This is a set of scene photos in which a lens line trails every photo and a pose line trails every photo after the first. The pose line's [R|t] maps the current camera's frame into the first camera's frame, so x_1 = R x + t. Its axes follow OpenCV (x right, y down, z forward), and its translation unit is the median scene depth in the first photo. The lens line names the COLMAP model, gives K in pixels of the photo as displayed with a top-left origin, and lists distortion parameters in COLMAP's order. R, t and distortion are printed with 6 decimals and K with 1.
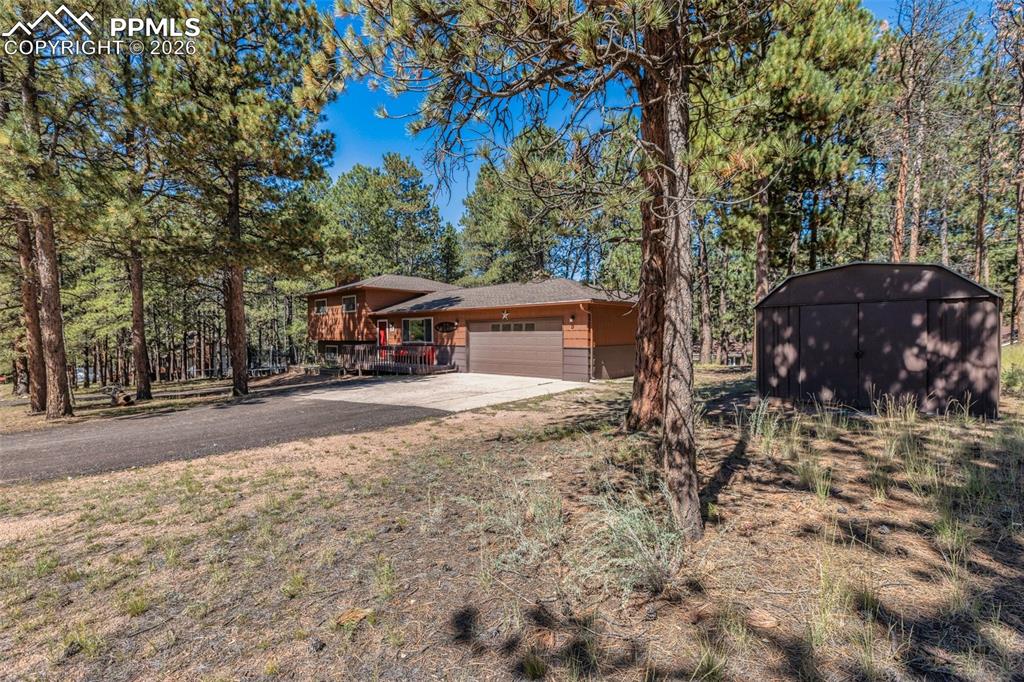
lens RADIAL K [[460.0, 0, 518.2], [0, 460.0, 342.0], [0, 0, 1]] dist [0.000533, -0.000126]
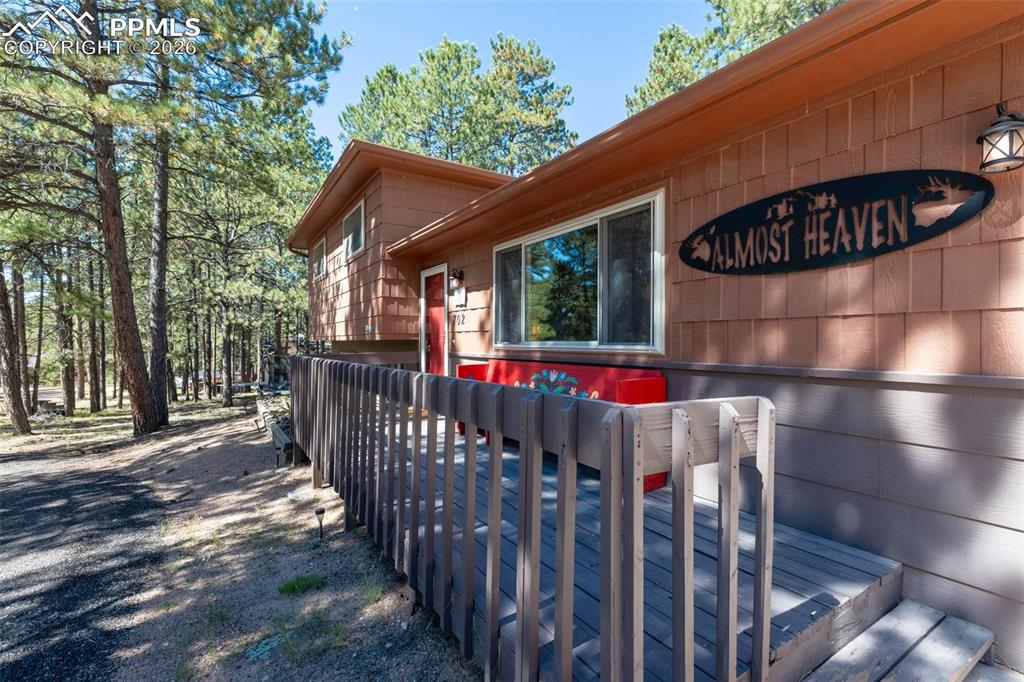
lens RADIAL K [[460.0, 0, 518.2], [0, 460.0, 342.0], [0, 0, 1]] dist [0.000533, -0.000126]
pose [[0.965885, 0.007952, -0.258847, -0.208986], [-0.012493, 0.999796, -0.015902, 0.001610], [0.258668, 0.018593, 0.965787, 0.904425]]
